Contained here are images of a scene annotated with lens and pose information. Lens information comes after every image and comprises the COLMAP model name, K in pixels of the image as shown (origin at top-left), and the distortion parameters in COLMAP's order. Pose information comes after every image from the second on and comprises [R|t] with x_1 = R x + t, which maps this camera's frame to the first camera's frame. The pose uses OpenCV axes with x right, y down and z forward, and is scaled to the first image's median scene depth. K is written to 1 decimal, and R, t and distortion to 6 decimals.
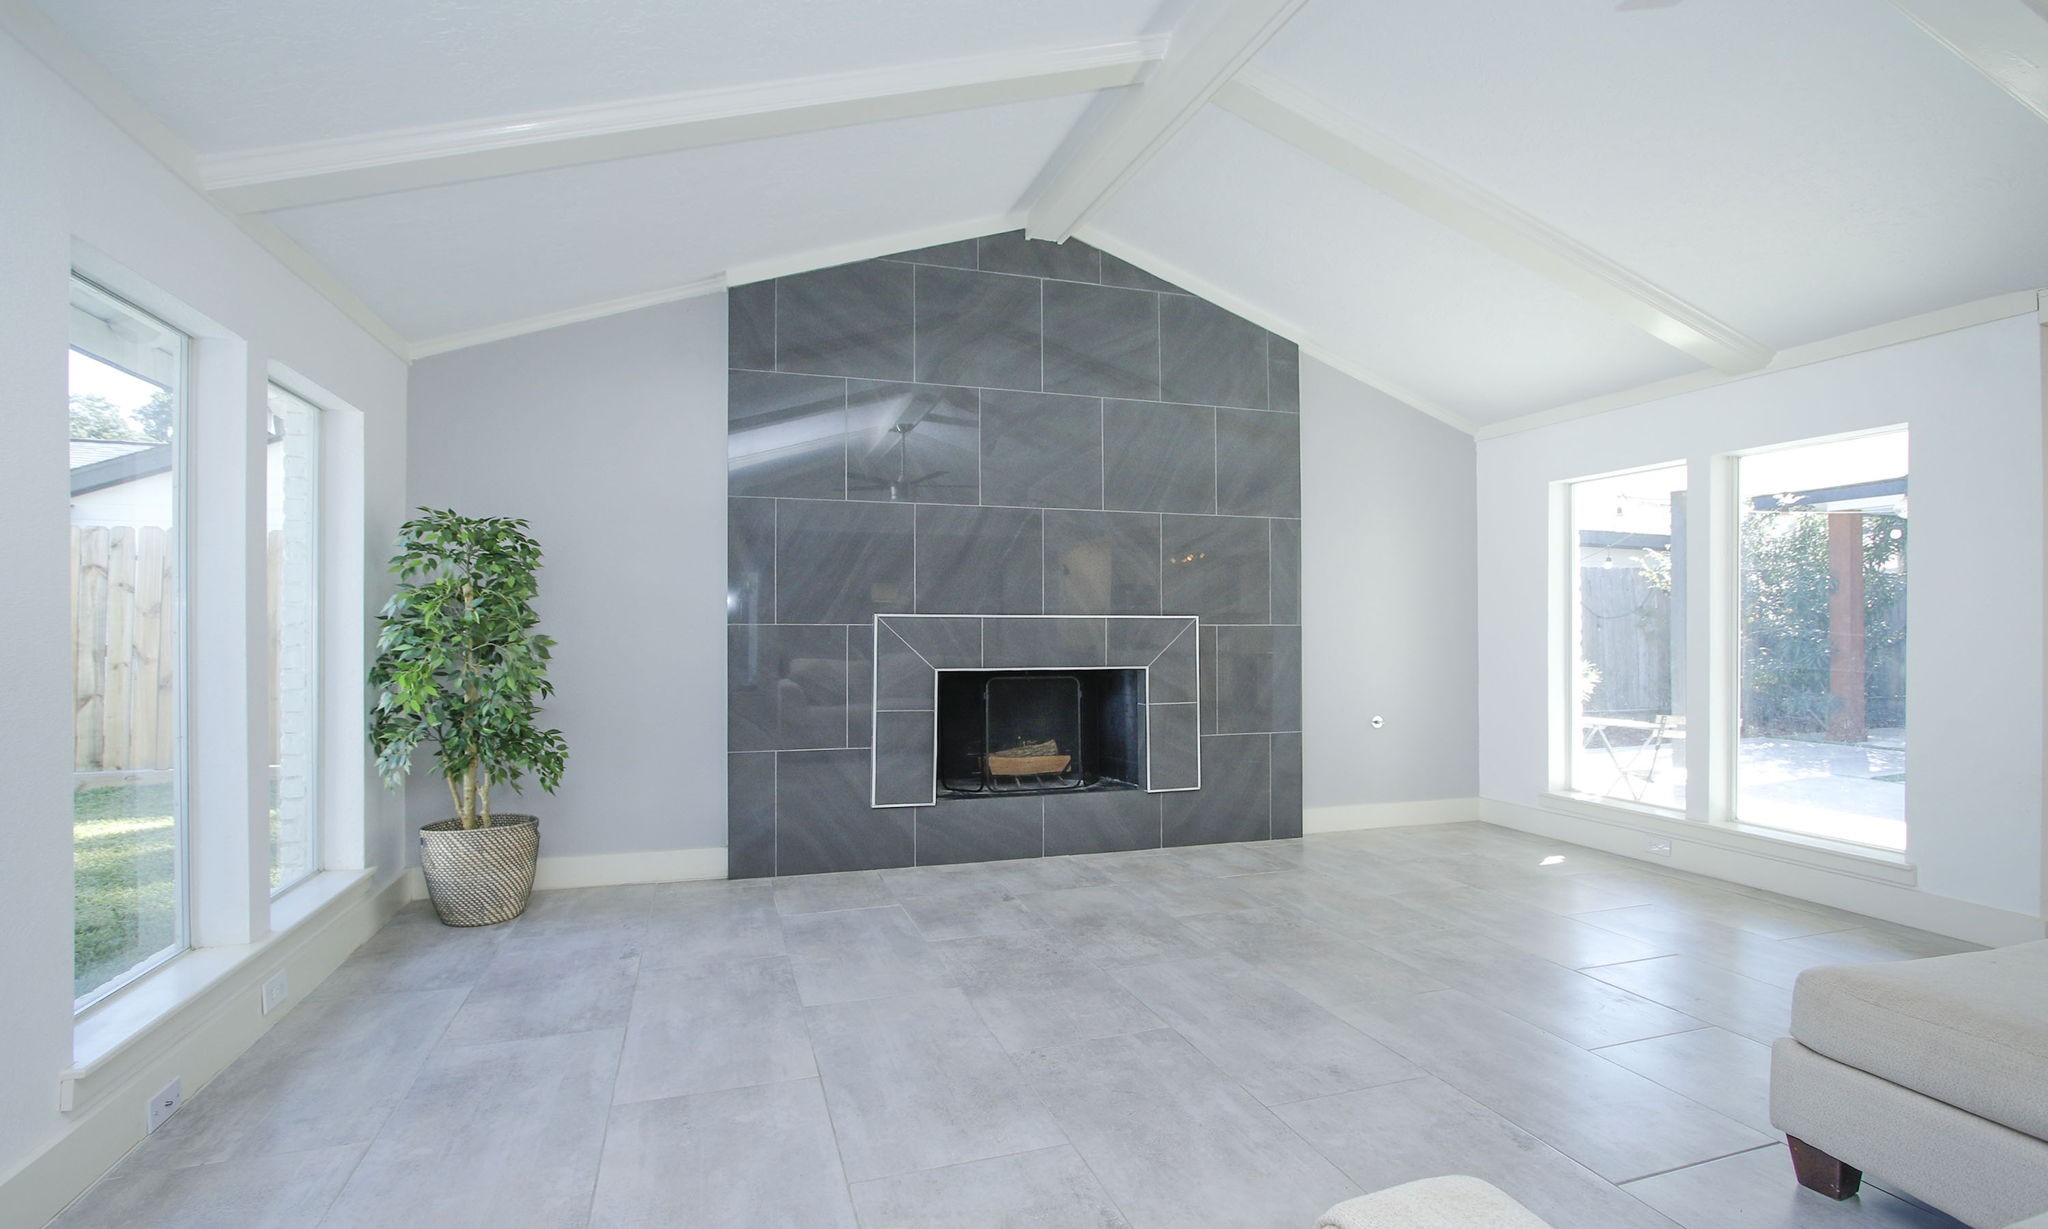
lens RADIAL K [[940.4, 0, 1020.9], [0, 940.4, 623.1], [0, 0, 1]] dist [-0.016774, -0.000205]
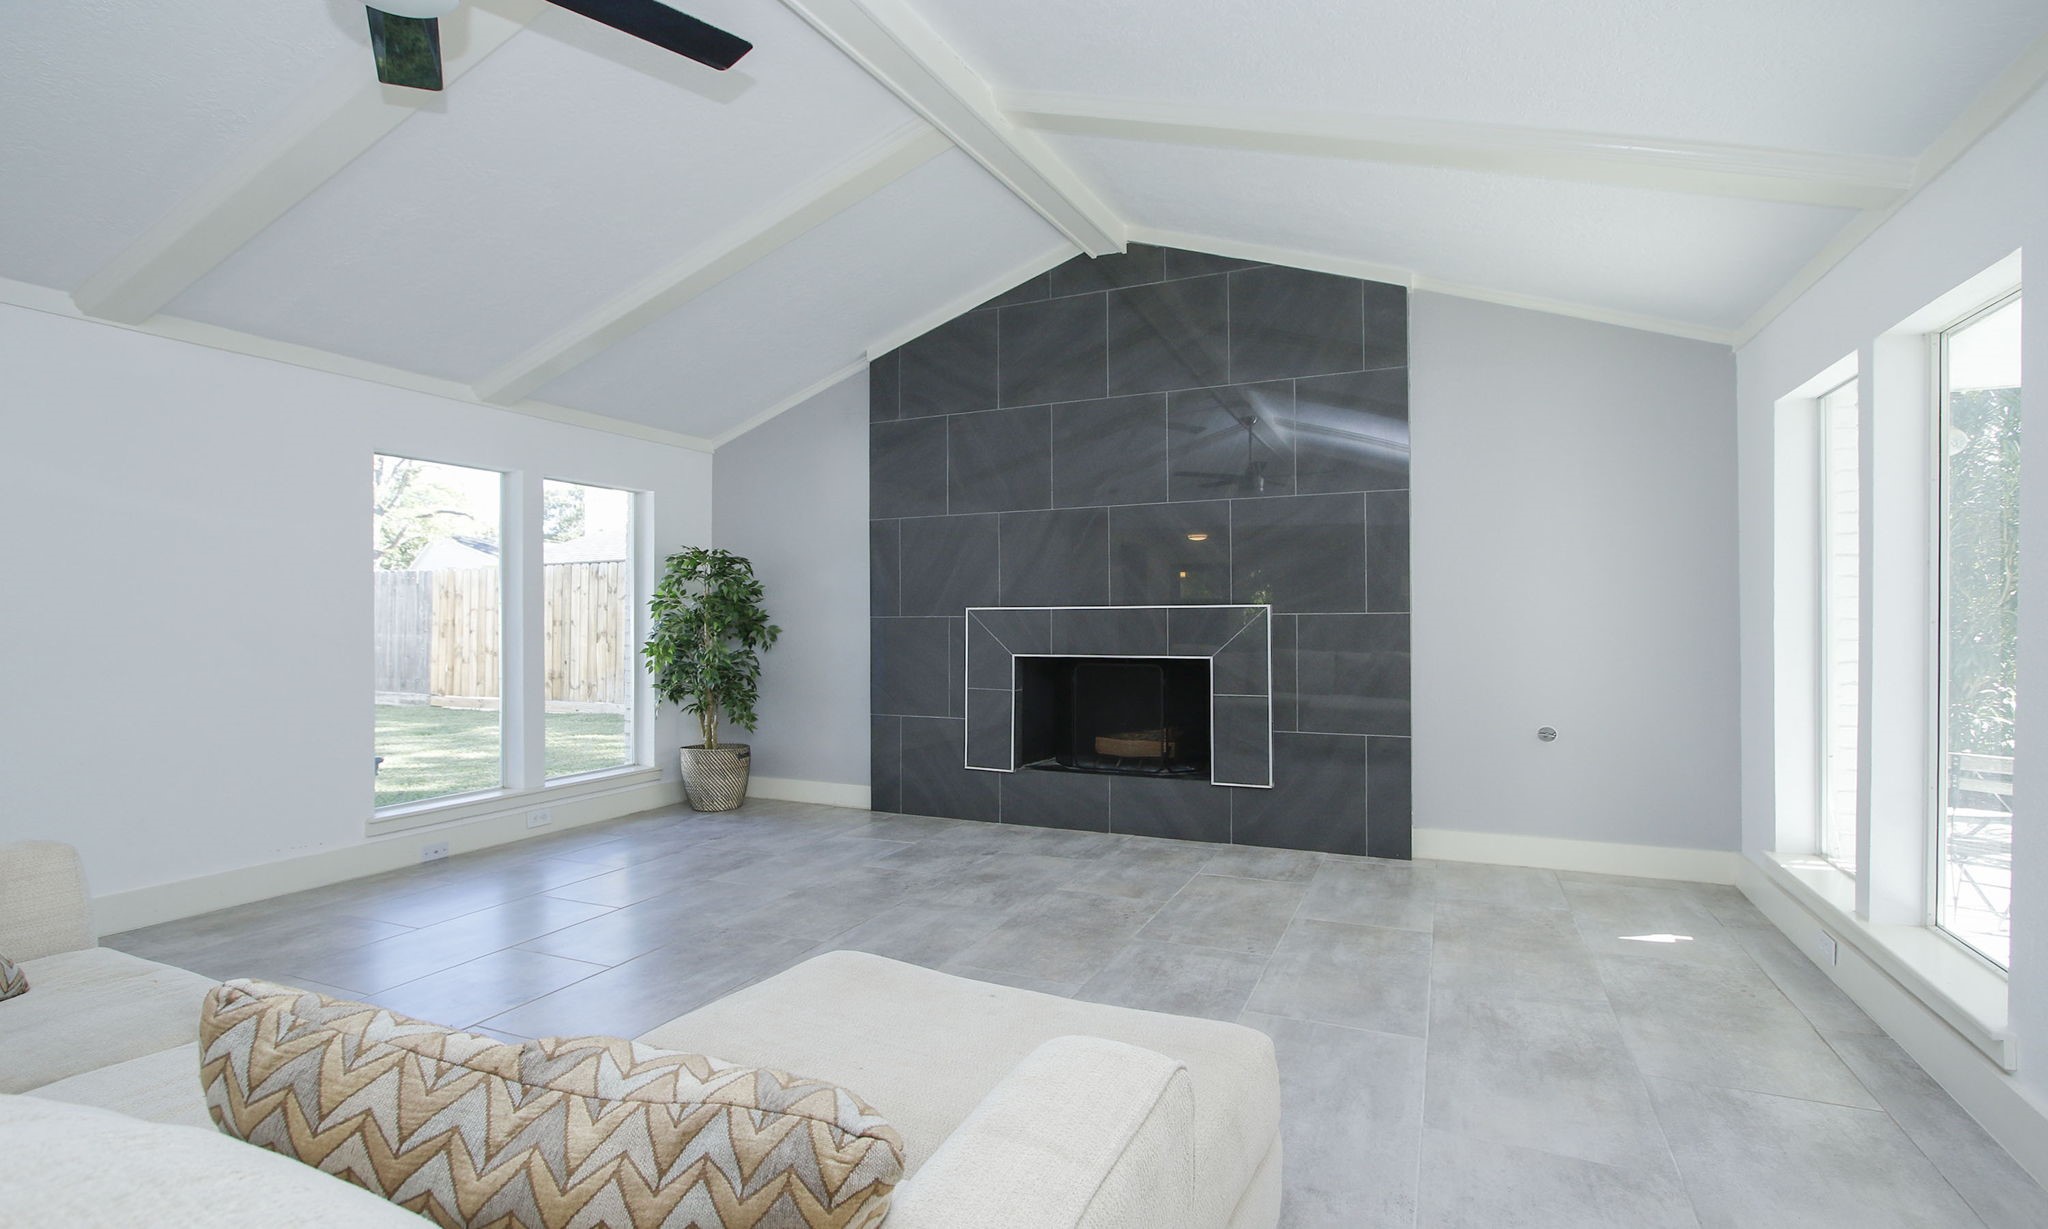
lens RADIAL K [[951.8, 0, 1044.7], [0, 951.8, 615.1], [0, 0, 1]] dist [-0.017151, 0.000010]
pose [[0.752419, -0.007194, -0.658646, 0.751660], [0.009789, 0.999952, 0.000261, 0.000506], [0.658612, -0.006644, 0.752453, 0.154402]]
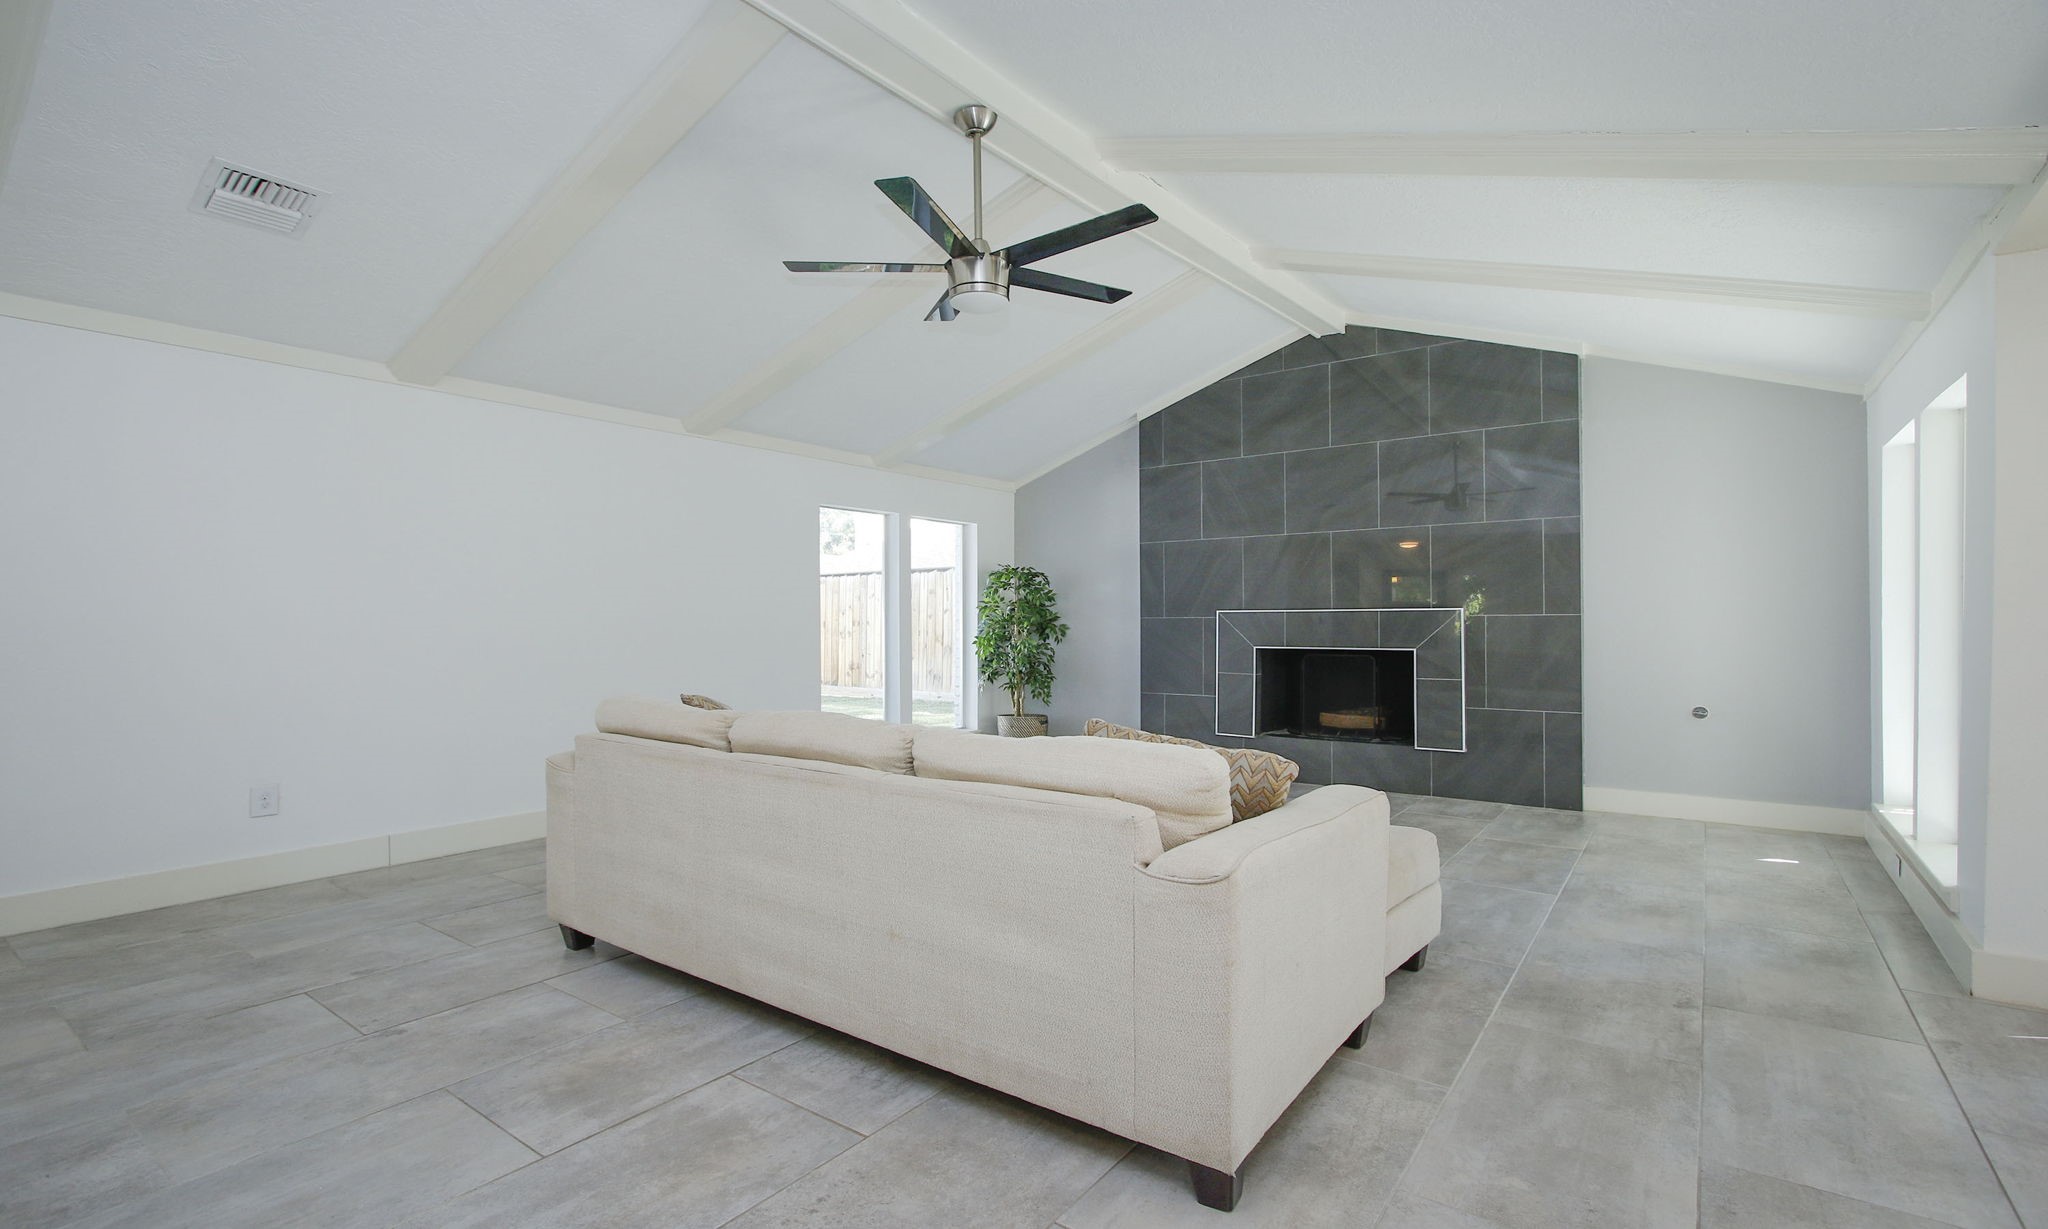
lens RADIAL K [[929.0, 0, 1059.9], [0, 929.0, 610.3], [0, 0, 1]] dist [-0.013367, 0.000023]
pose [[0.603658, -0.013013, -0.797137, 0.952235], [0.008380, 0.999915, -0.009977, 0.003147], [0.797199, -0.000658, 0.603716, -0.143183]]
